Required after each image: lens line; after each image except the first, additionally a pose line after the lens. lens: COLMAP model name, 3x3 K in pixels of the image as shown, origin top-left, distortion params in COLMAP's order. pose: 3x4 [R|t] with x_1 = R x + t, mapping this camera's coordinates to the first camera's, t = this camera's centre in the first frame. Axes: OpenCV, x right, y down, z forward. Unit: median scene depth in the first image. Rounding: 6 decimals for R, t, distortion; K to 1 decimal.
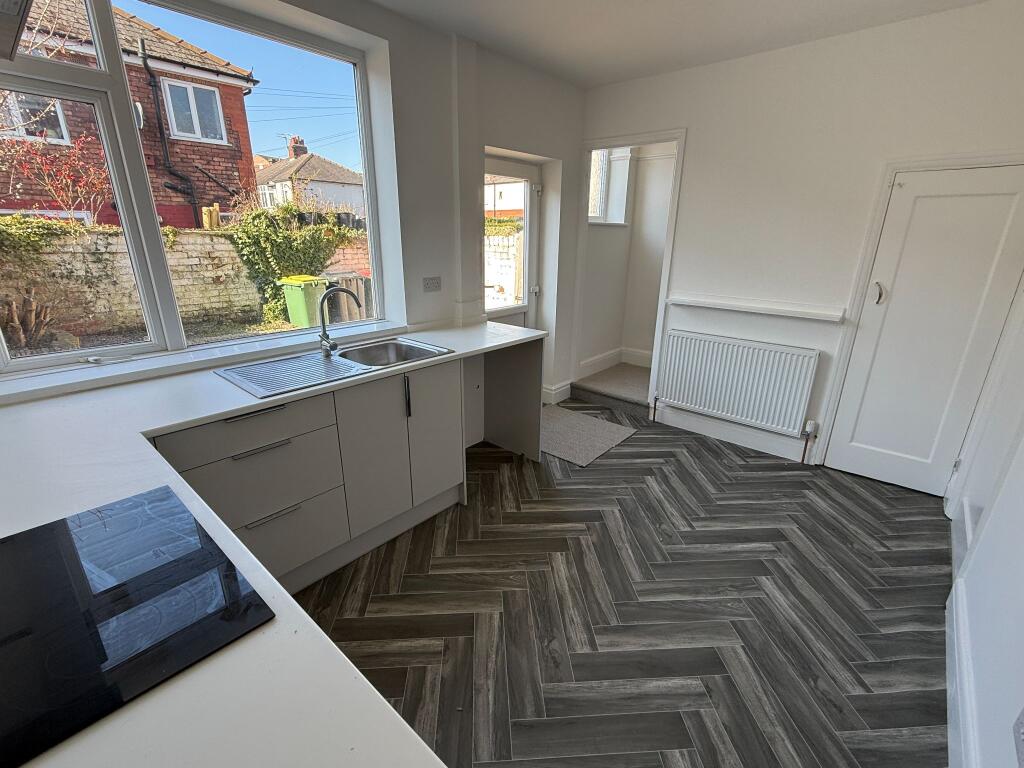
lens RADIAL K [[441.1, 0, 505.1], [0, 441.1, 387.9], [0, 0, 1]] dist [0.002570, -0.000213]
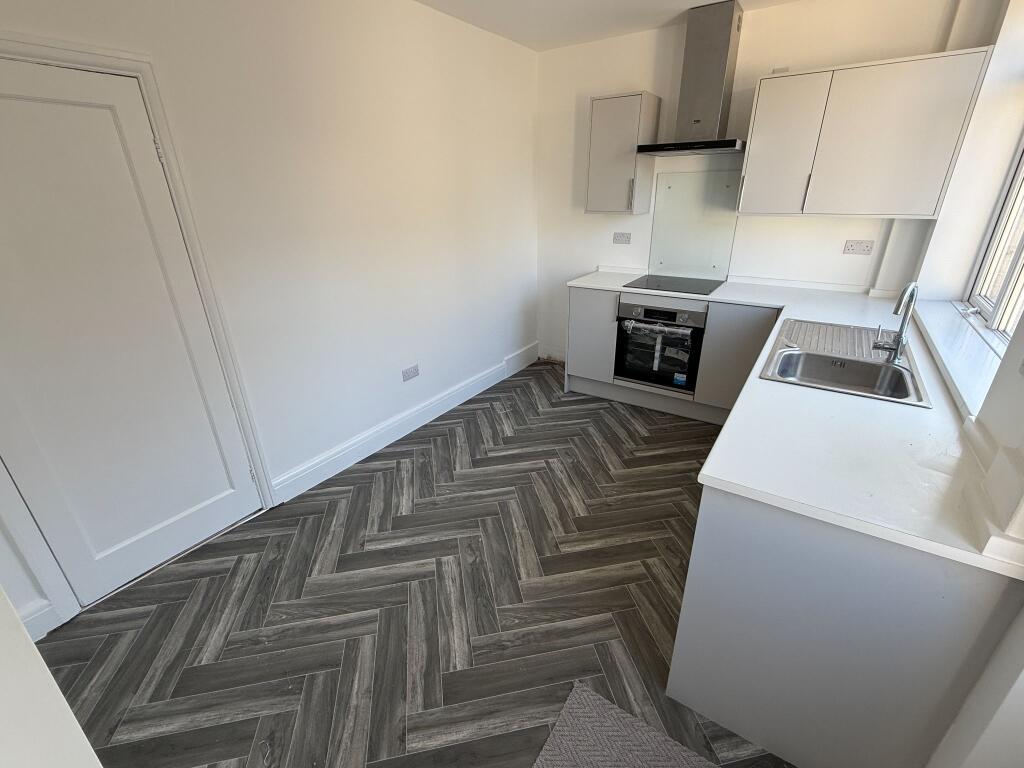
lens RADIAL K [[441.1, 0, 507.3], [0, 441.1, 382.8], [0, 0, 1]] dist [0.002570, -0.000213]
pose [[-0.990907, 0.060324, -0.120267, 0.396336], [-0.038895, 0.727271, 0.685247, -0.560488], [0.128803, 0.683694, -0.718312, 1.478290]]
